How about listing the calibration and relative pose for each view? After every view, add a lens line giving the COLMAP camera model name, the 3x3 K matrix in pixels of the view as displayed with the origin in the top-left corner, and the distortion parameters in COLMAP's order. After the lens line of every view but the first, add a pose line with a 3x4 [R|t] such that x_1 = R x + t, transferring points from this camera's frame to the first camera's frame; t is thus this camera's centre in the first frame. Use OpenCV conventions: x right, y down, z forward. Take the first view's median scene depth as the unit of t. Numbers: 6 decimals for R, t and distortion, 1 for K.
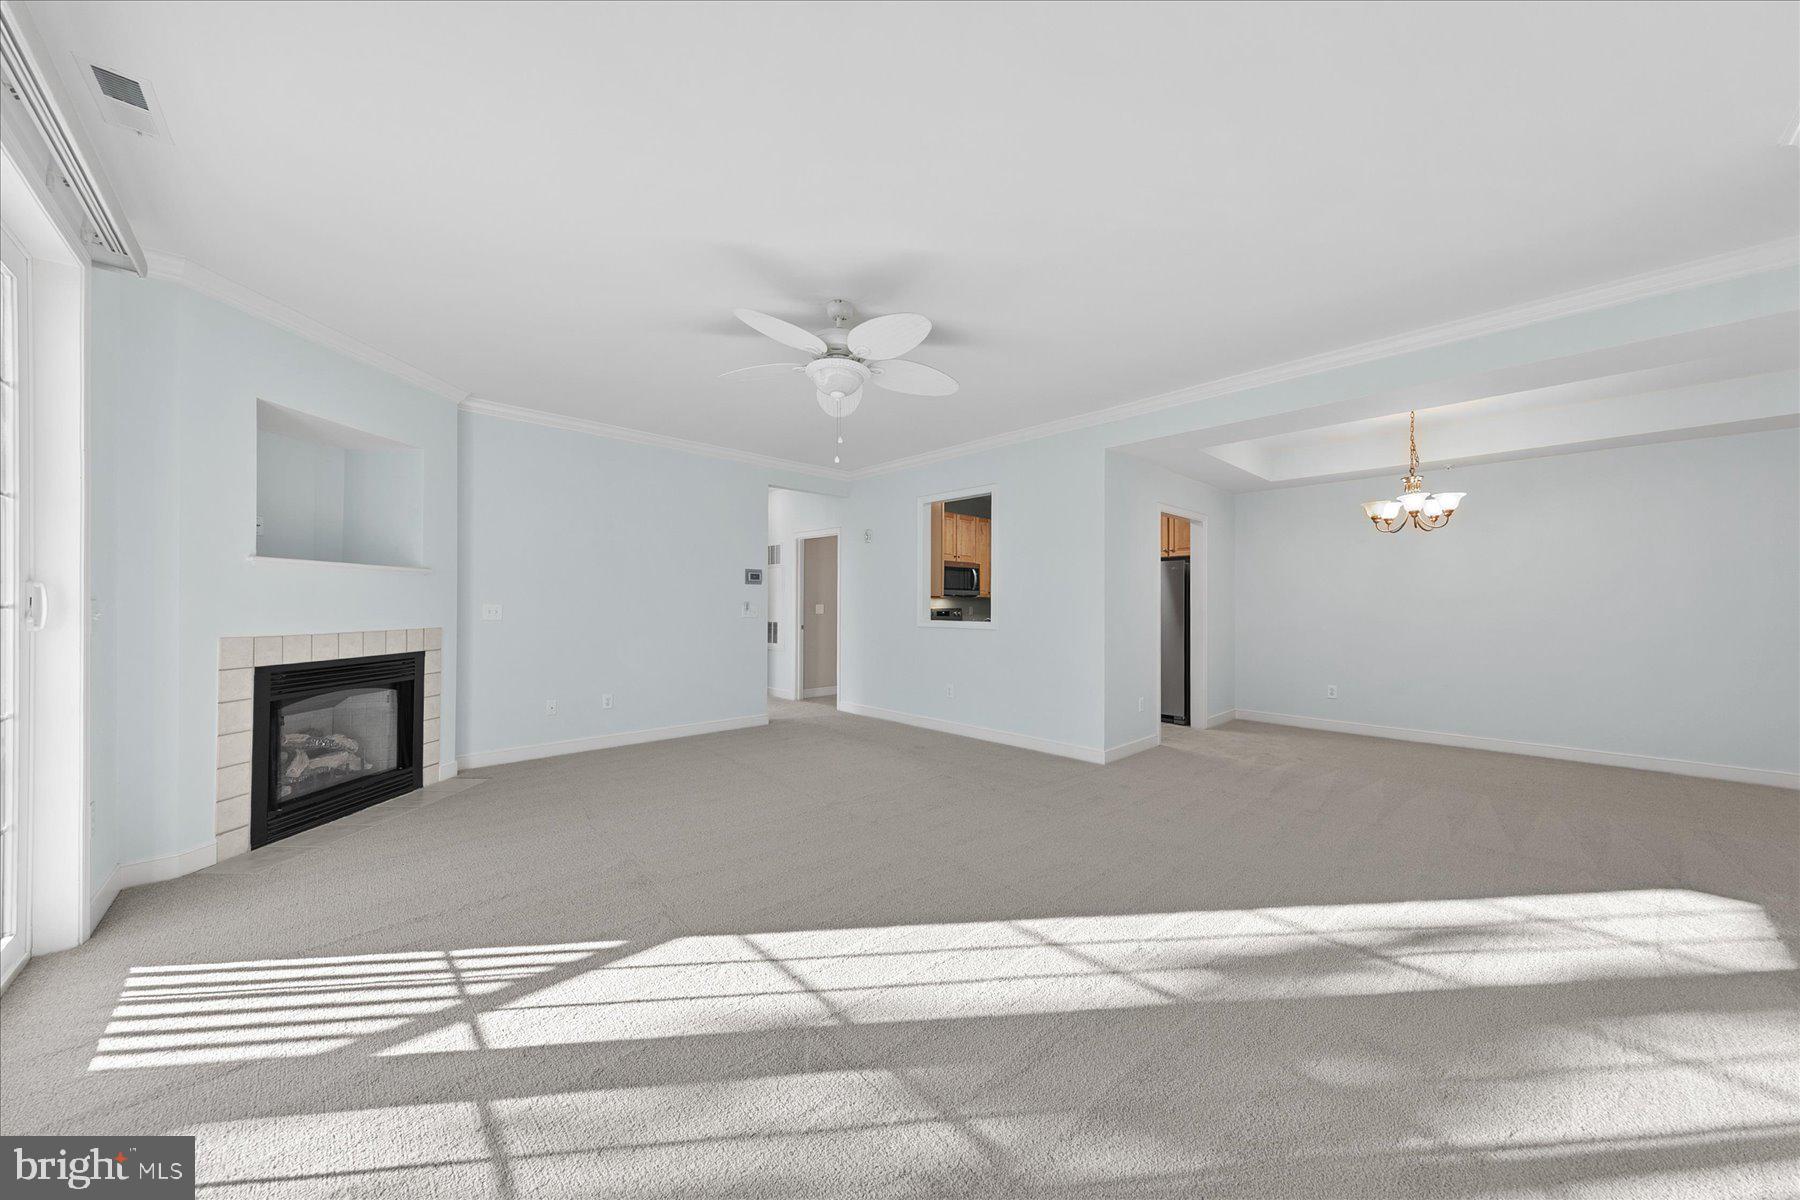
lens RADIAL K [[630.5, 0, 893.4], [0, 630.5, 601.8], [0, 0, 1]] dist [0.005860, -0.000031]
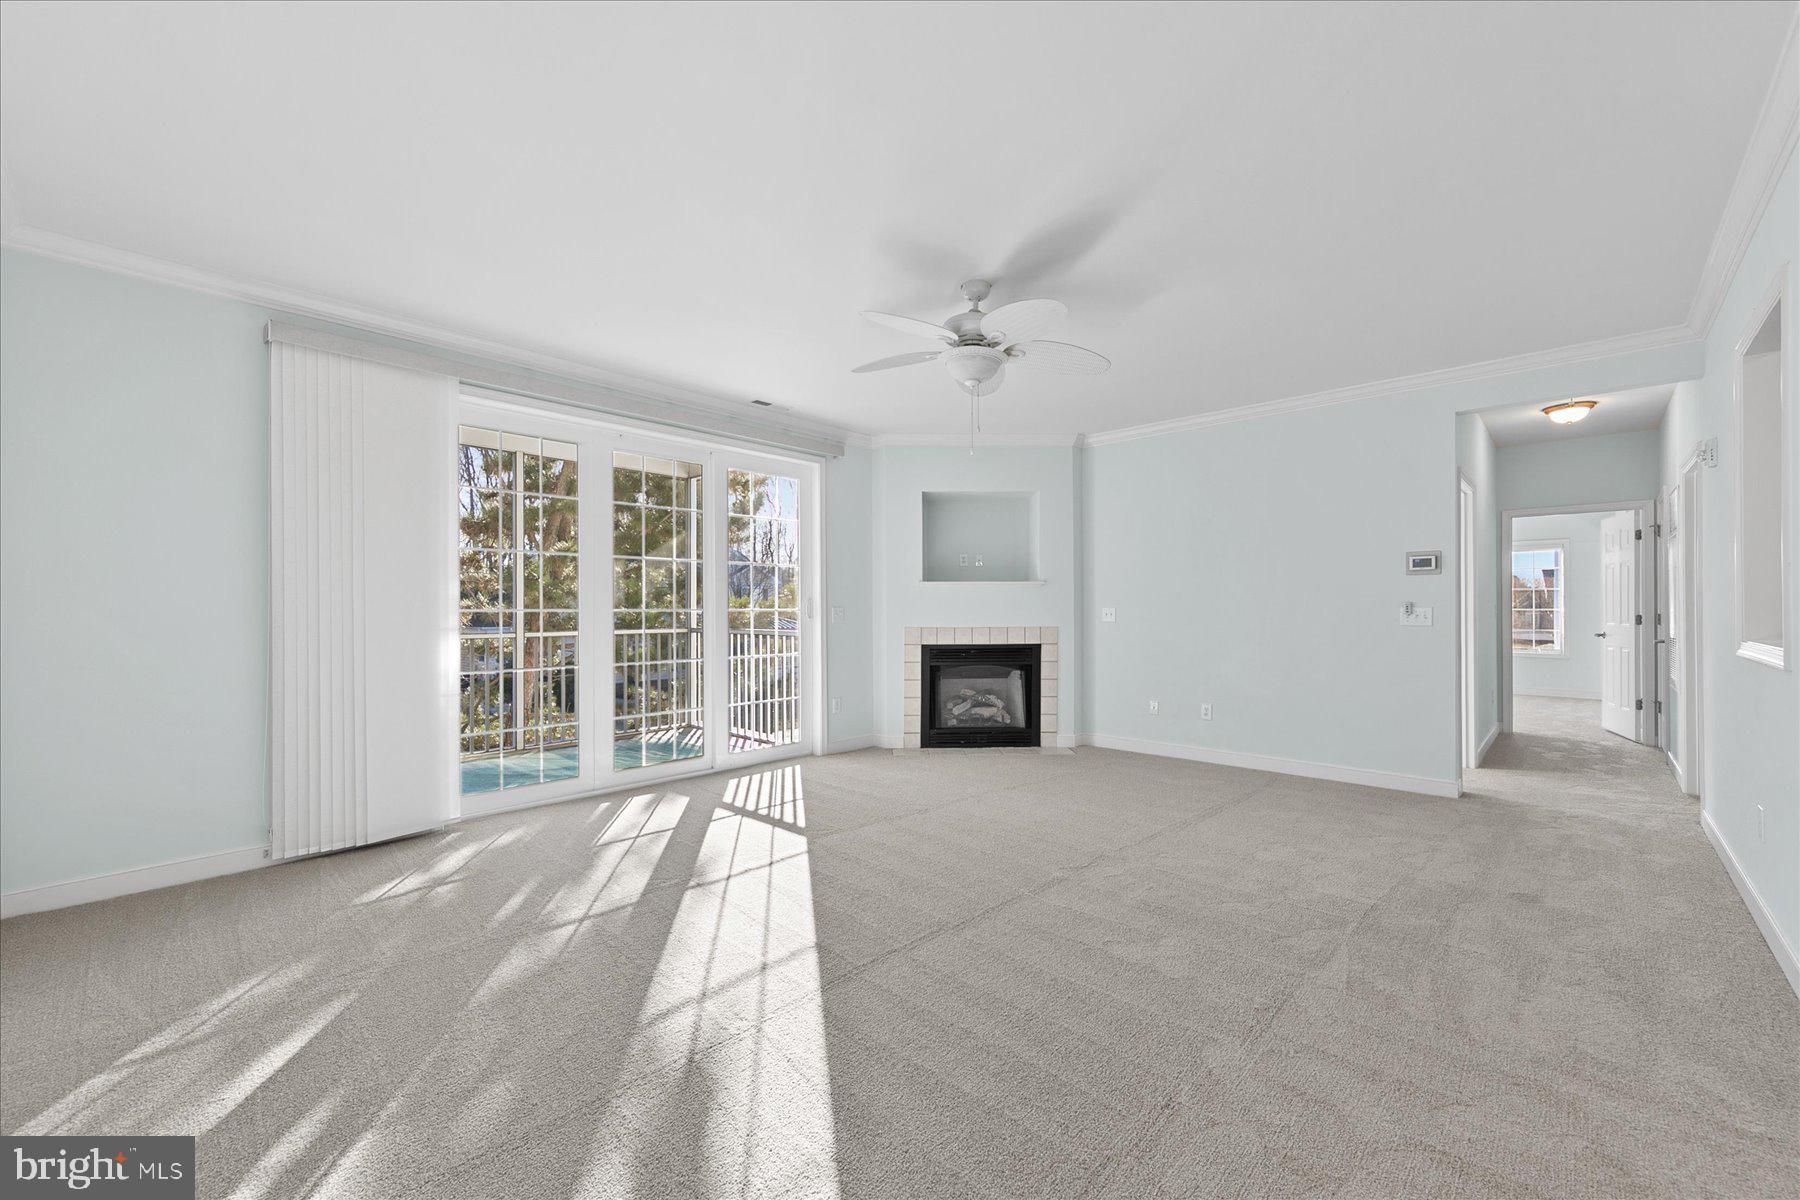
lens RADIAL K [[704.5, 0, 893.3], [0, 704.5, 615.1], [0, 0, 1]] dist [0.001504, 0.000035]
pose [[0.050925, 0.002721, -0.998699, 0.882441], [0.008457, 0.999959, 0.003156, 0.013203], [0.998667, -0.008607, 0.050900, 0.771734]]
